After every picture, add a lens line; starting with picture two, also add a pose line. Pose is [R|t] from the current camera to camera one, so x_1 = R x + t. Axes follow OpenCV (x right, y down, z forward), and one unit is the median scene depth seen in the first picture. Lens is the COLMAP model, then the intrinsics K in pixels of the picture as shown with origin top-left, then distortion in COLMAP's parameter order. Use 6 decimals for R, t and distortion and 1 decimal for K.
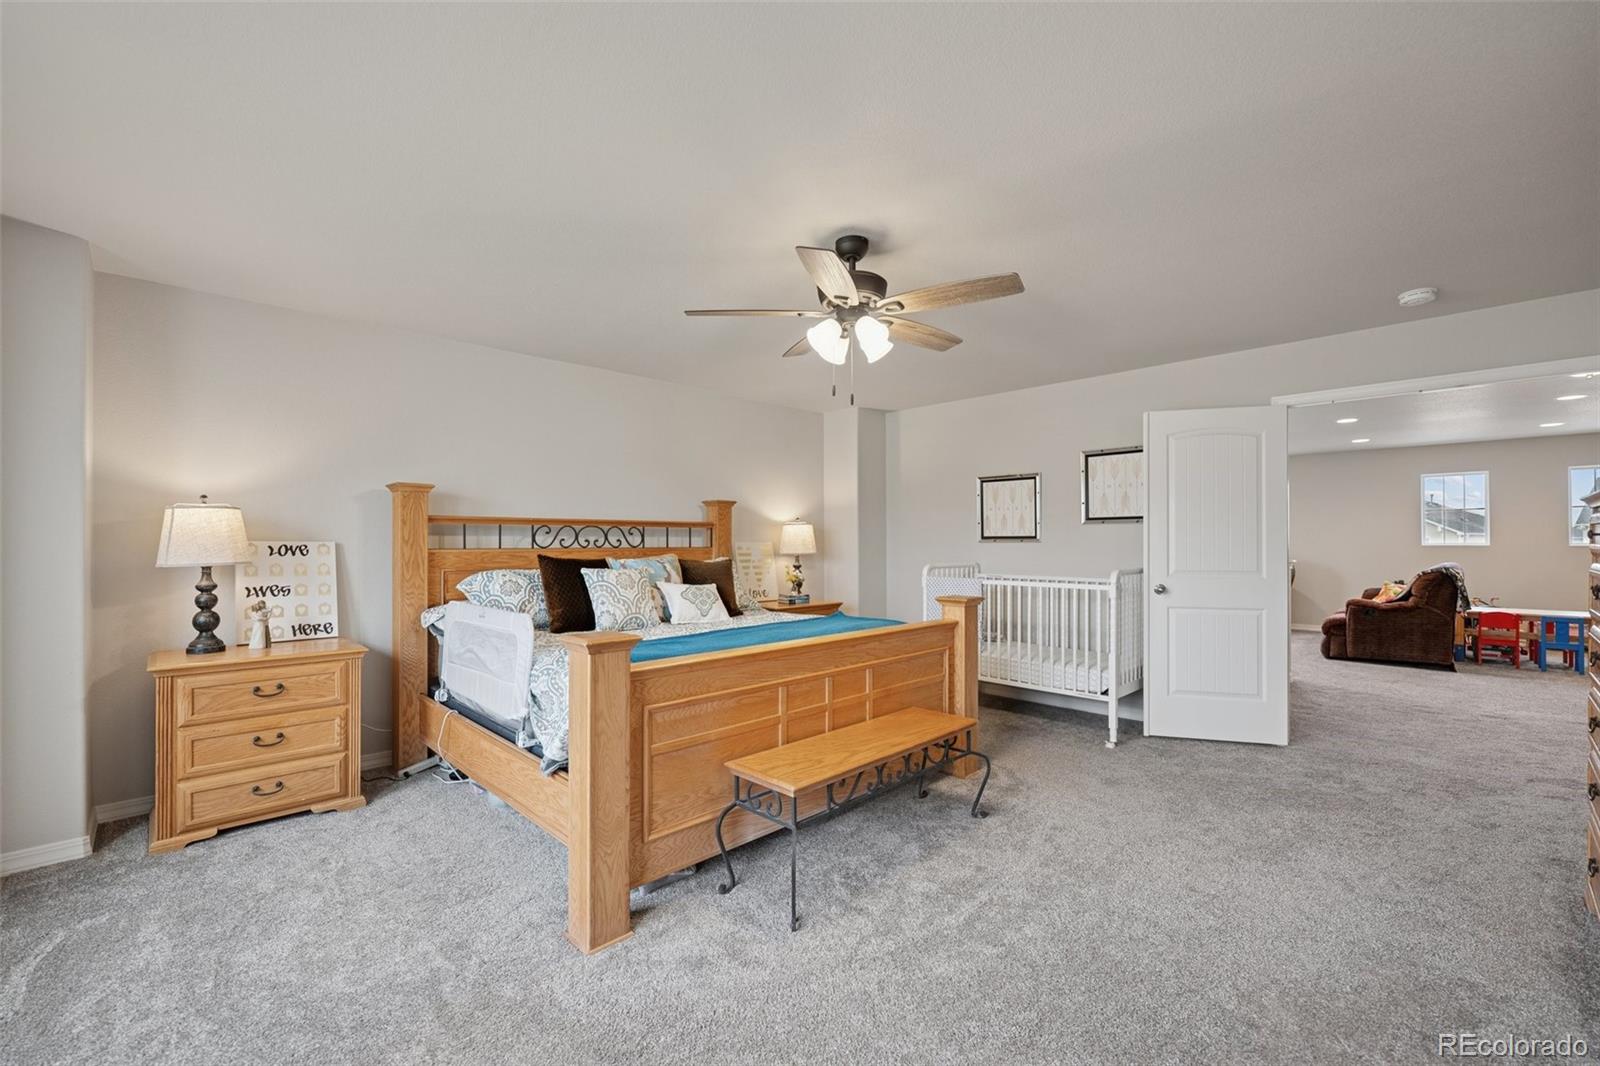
lens RADIAL K [[660.1, 0, 803.2], [0, 660.1, 536.3], [0, 0, 1]] dist [-0.001934, -0.000191]
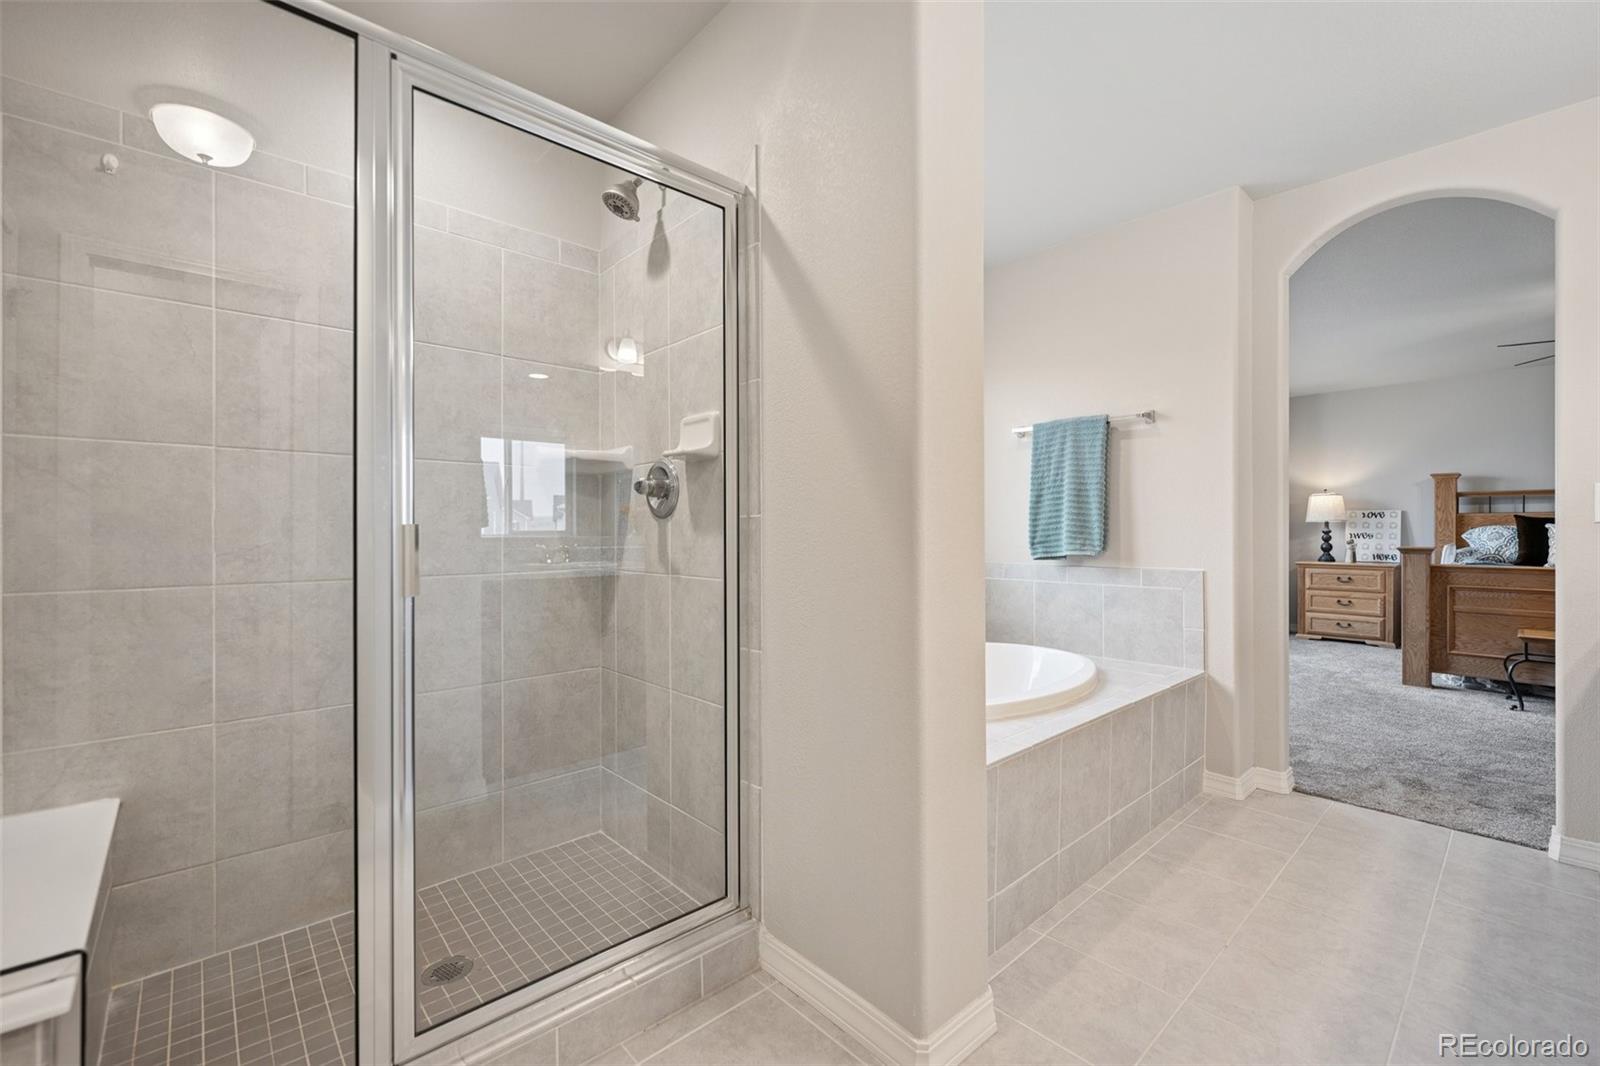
lens RADIAL K [[660.1, 0, 794.7], [0, 660.1, 529.5], [0, 0, 1]] dist [-0.001934, -0.000191]
pose [[-0.059007, 0.001347, -0.998257, 1.198995], [0.005547, 0.999984, 0.001022, 0.051083], [0.998242, -0.005477, -0.059013, -0.545884]]
